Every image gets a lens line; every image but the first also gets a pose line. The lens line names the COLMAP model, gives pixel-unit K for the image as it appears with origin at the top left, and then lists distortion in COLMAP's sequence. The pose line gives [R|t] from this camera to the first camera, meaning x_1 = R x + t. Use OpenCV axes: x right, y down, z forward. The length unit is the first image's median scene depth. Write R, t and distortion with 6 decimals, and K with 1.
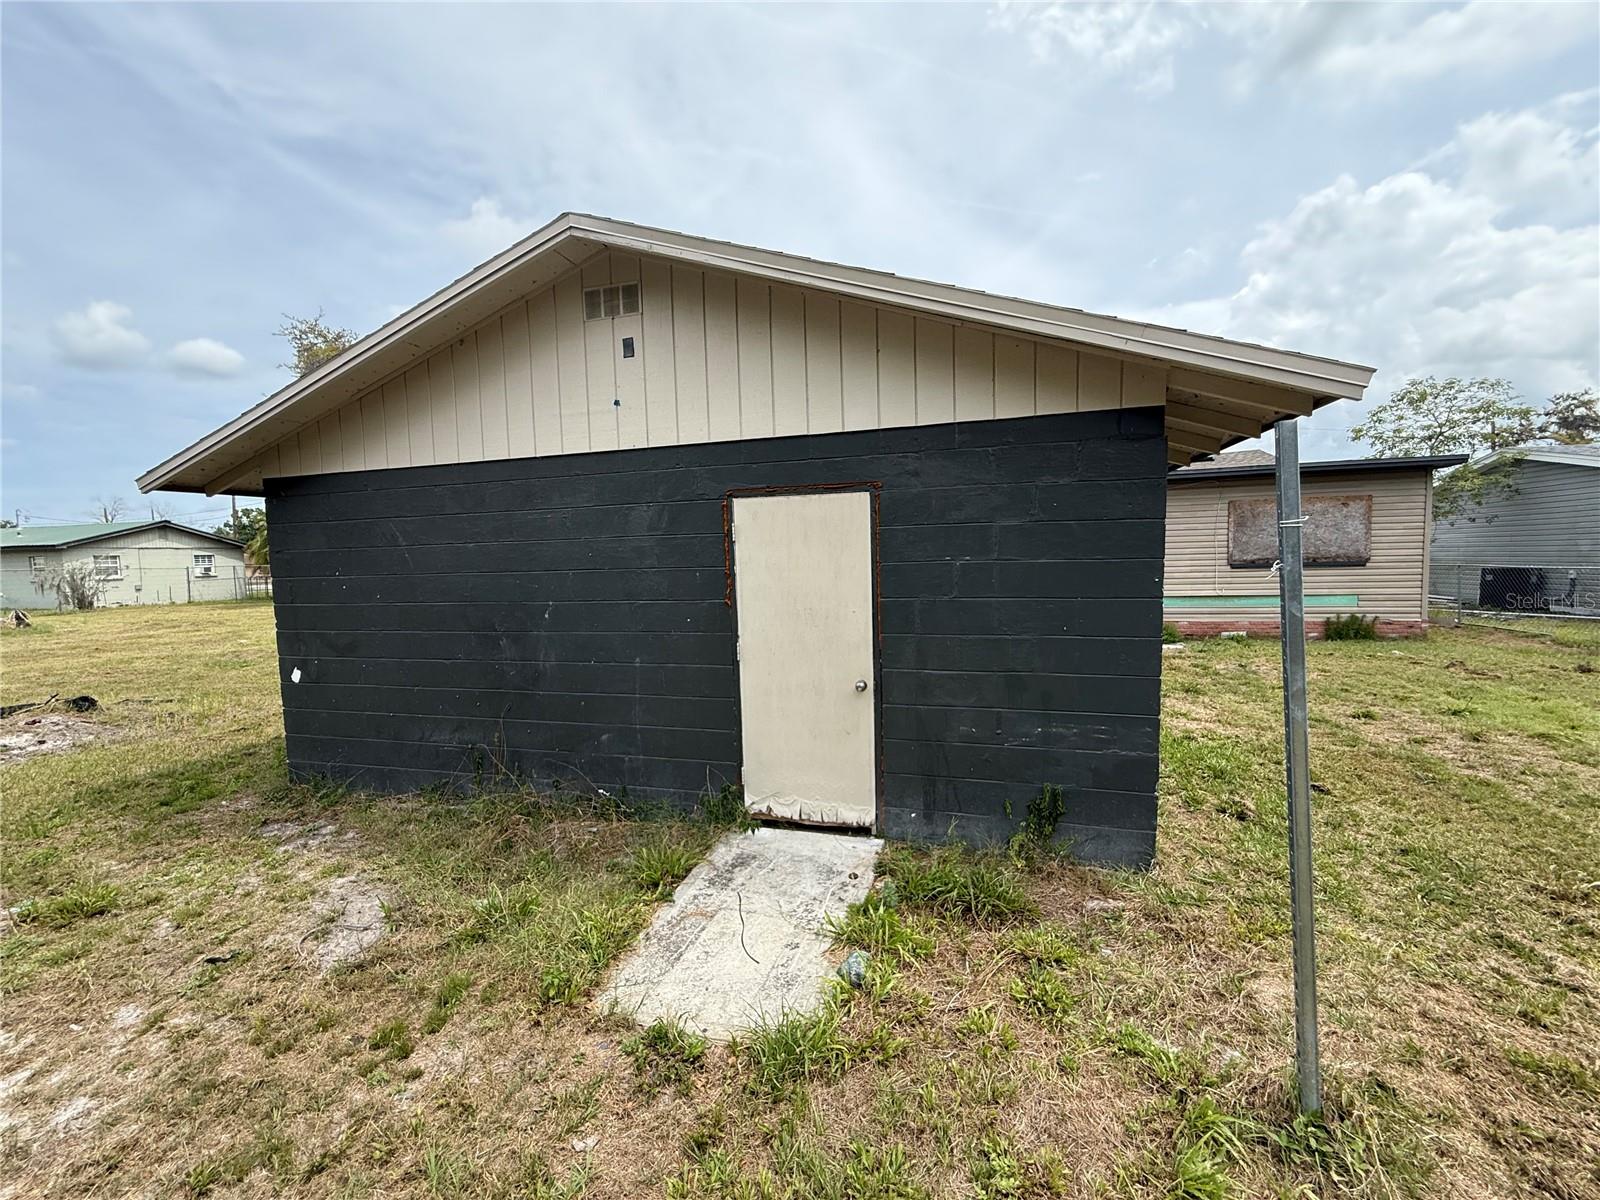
lens RADIAL K [[635.2, 0, 795.3], [0, 635.2, 627.0], [0, 0, 1]] dist [0.002611, 0.000370]
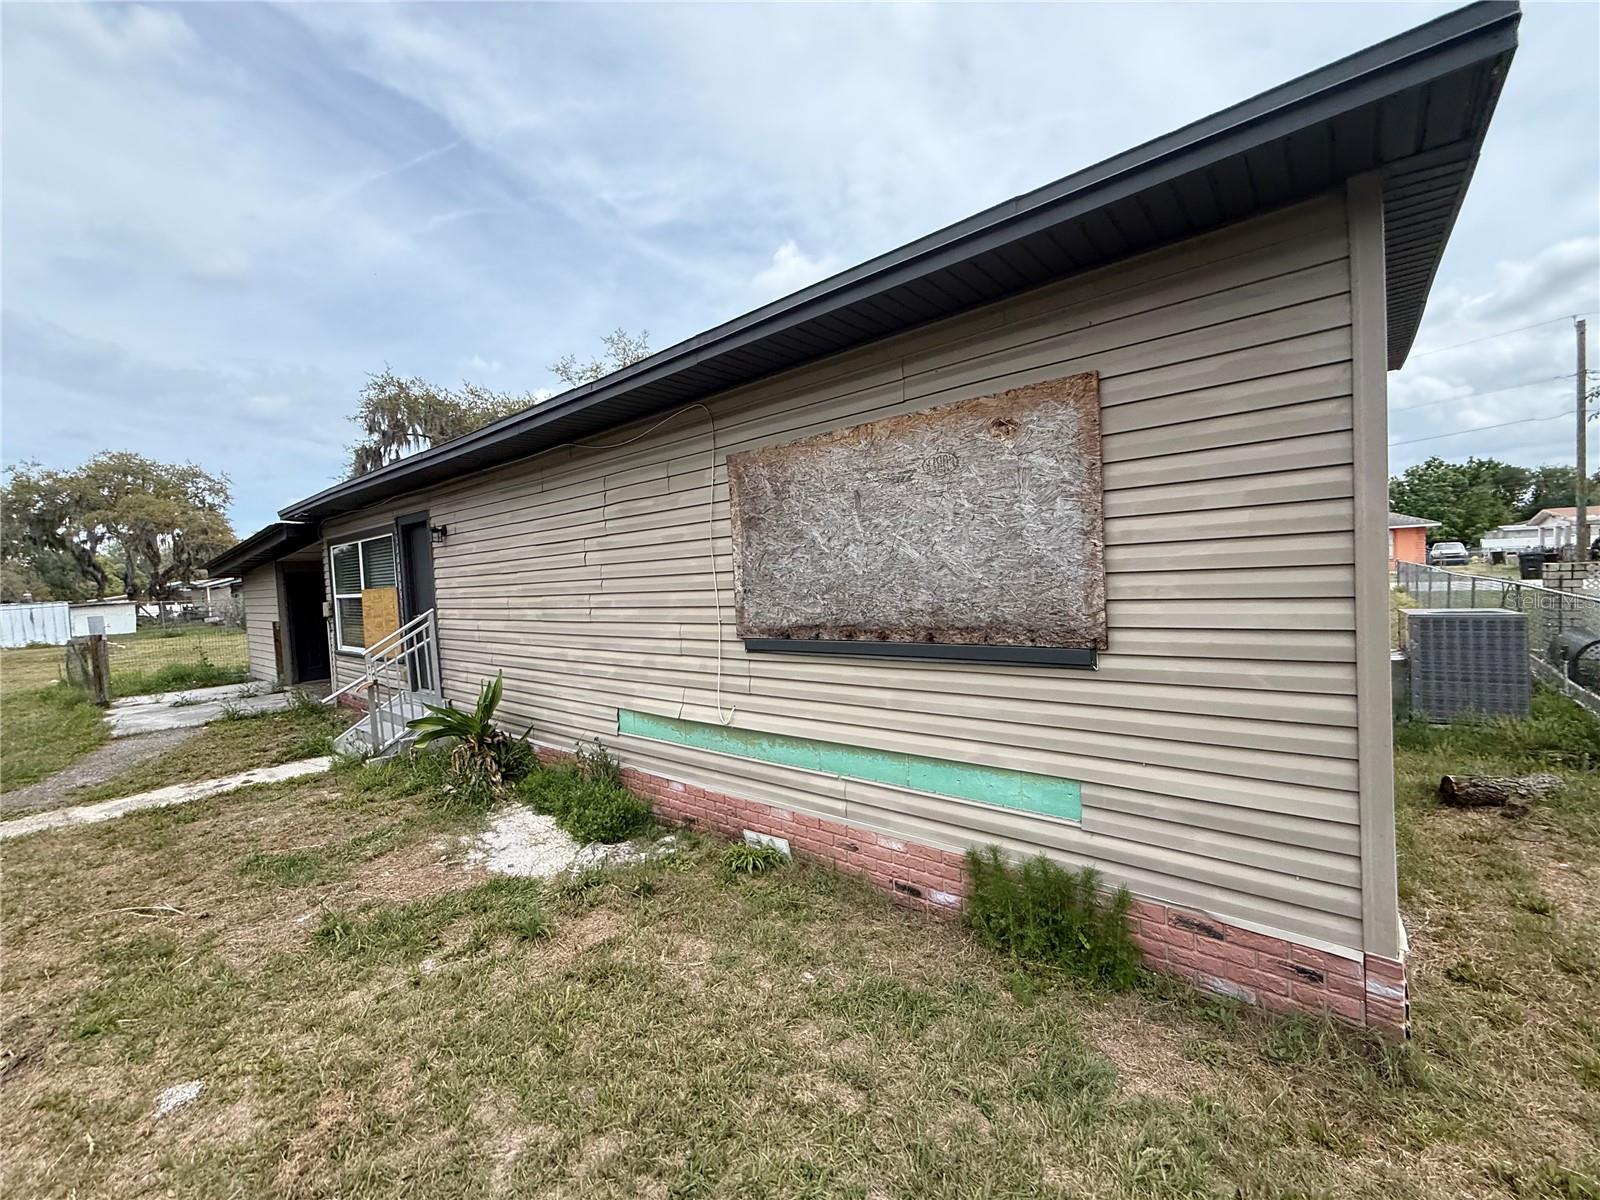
lens RADIAL K [[635.2, 0, 822.1], [0, 635.2, 632.0], [0, 0, 1]] dist [0.002611, 0.000370]
pose [[0.907469, 0.015248, -0.419842, 0.855775], [-0.013099, 0.999882, 0.007999, -0.104758], [0.419915, -0.001759, 0.907562, 0.697080]]
